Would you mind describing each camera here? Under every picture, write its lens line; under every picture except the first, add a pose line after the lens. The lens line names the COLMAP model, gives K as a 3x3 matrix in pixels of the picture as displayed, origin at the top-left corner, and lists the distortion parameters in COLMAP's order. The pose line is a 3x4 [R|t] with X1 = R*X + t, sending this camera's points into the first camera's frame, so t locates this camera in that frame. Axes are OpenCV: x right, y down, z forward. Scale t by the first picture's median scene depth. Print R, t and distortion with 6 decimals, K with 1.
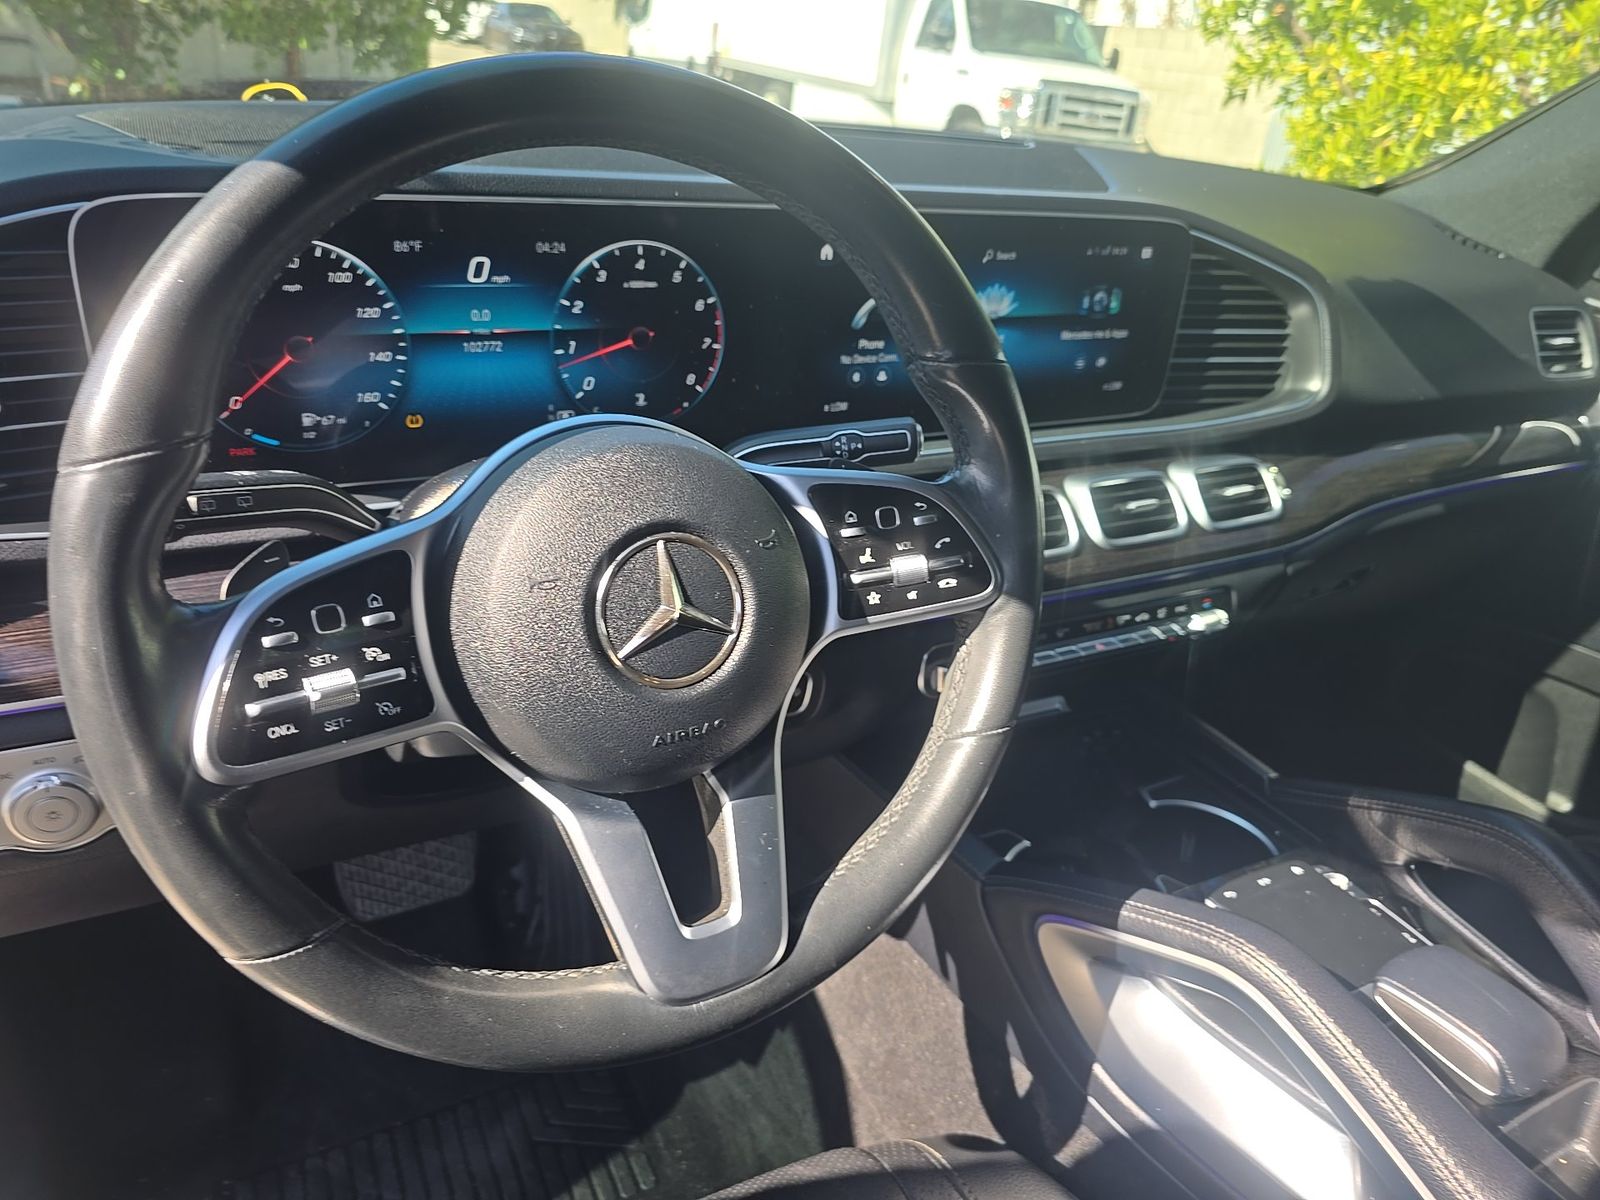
lens RADIAL K [[1066.1, 0, 798.2], [0, 1066.1, 586.1], [0, 0, 1]] dist [0.051699, -0.053425]
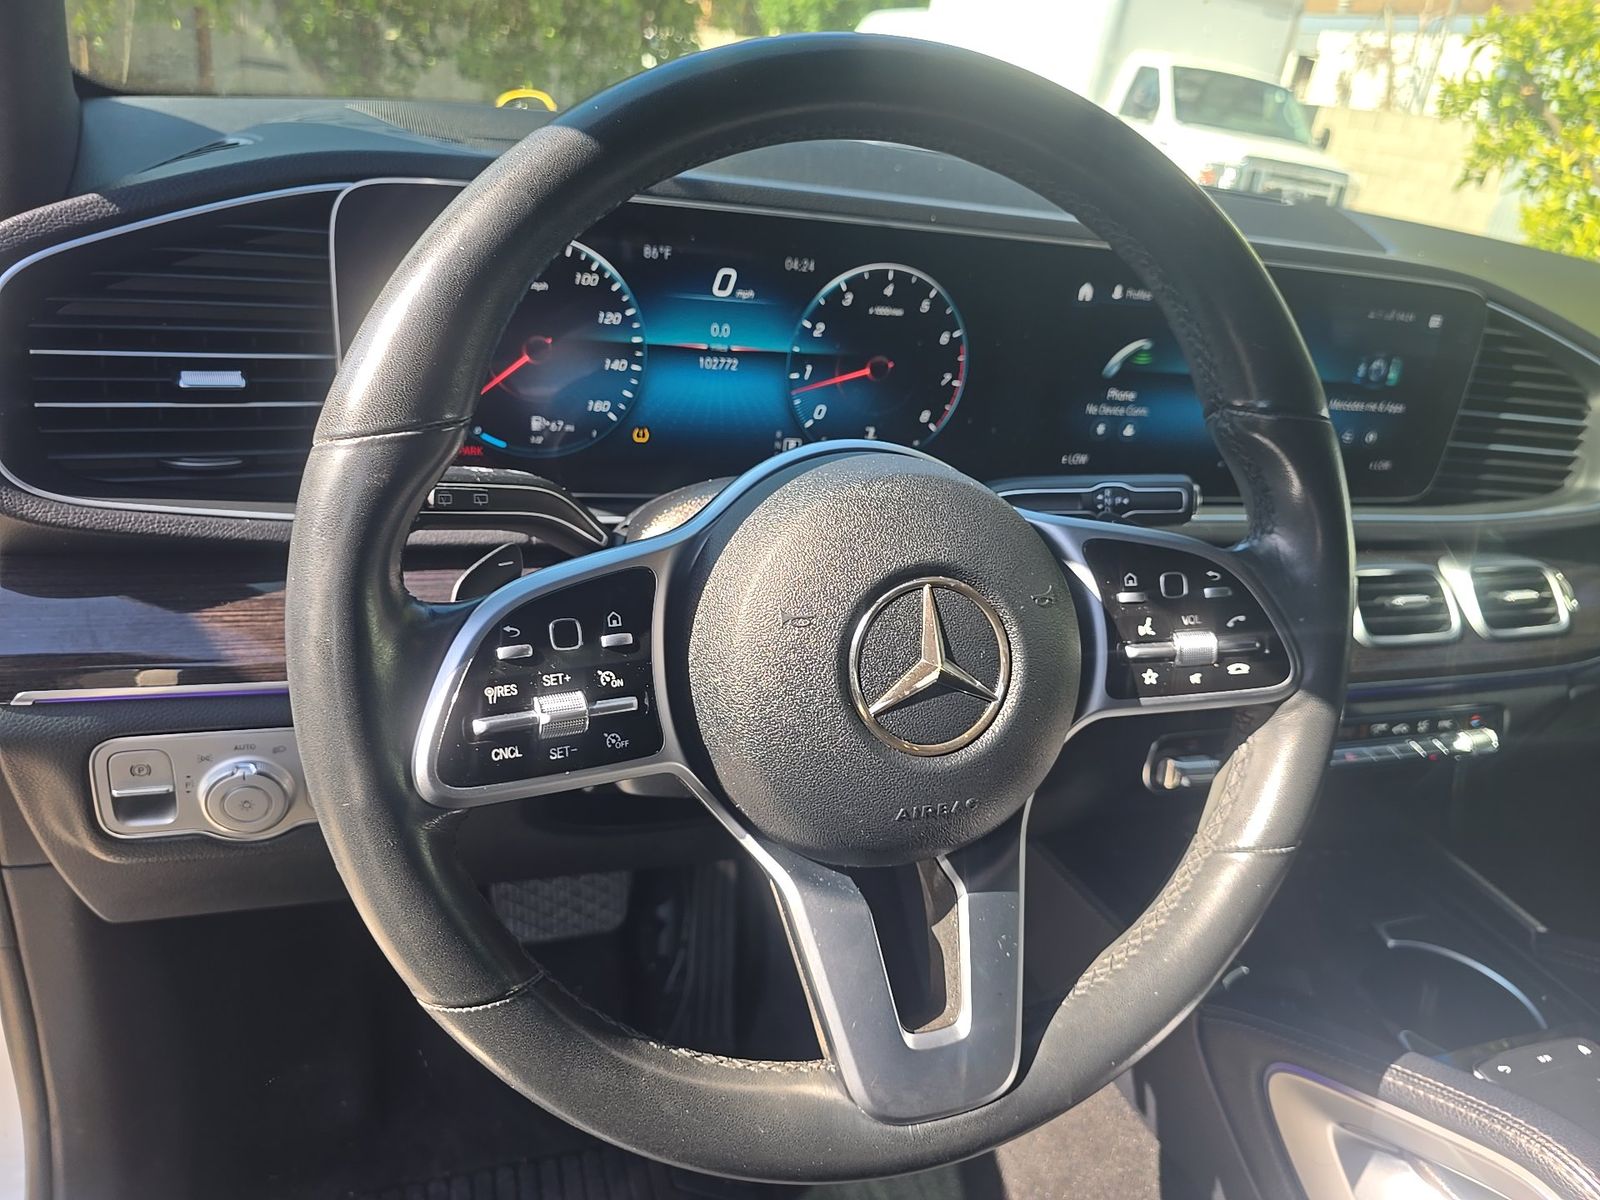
lens RADIAL K [[1071.4, 0, 807.6], [0, 1071.4, 601.9], [0, 0, 1]] dist [0.051250, -0.057232]
pose [[0.986624, 0.103422, -0.126004, -0.092377], [-0.107724, 0.993792, -0.027804, 0.004867], [0.122347, 0.041006, 0.991640, 0.095387]]
